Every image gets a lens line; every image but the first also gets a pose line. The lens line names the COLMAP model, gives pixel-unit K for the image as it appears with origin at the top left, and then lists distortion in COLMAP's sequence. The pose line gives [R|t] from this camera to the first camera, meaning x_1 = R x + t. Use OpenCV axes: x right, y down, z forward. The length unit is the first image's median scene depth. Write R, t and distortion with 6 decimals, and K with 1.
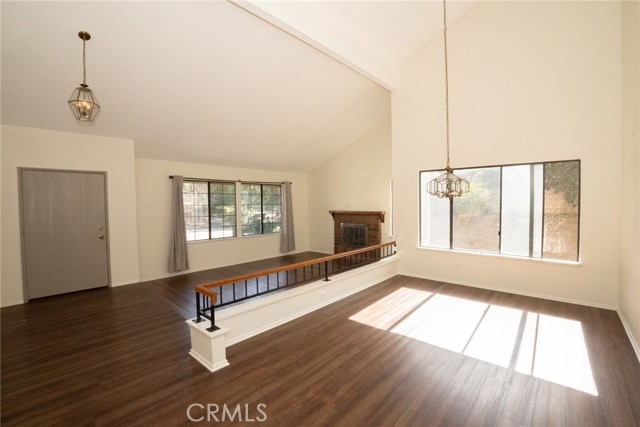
lens RADIAL K [[278.9, 0, 320.0], [0, 278.9, 213.5], [0, 0, 1]] dist [-0.045505, 0.000086]
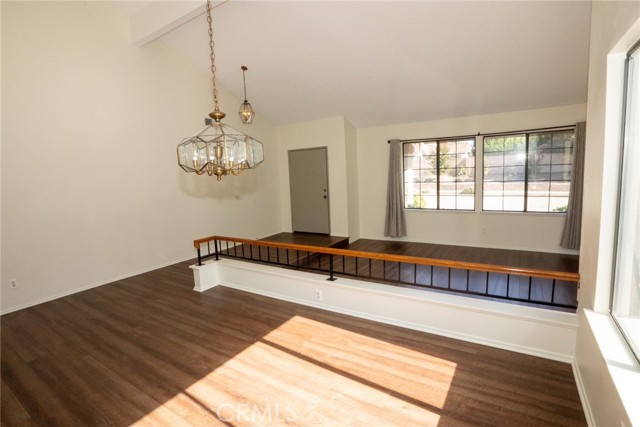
lens RADIAL K [[314.1, 0, 320.0], [0, 314.1, 213.5], [0, 0, 1]] dist [-0.034995, 0.000087]
pose [[0.160247, 0.134859, -0.977821, 0.693011], [0.012858, 0.990254, 0.138681, -0.044393], [0.986993, -0.034796, 0.156951, 0.713432]]
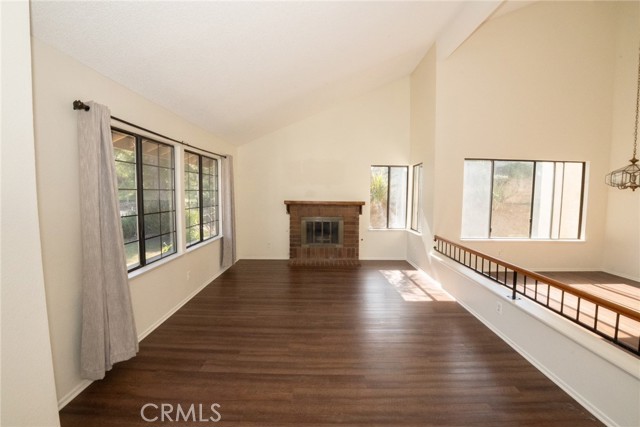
lens RADIAL K [[278.9, 0, 320.0], [0, 278.9, 213.5], [0, 0, 1]] dist [-0.045505, 0.000086]
pose [[0.741172, -0.034712, 0.670418, -0.684293], [0.009159, 0.999092, 0.041603, -0.011620], [-0.671253, -0.024695, 0.740817, 0.692539]]
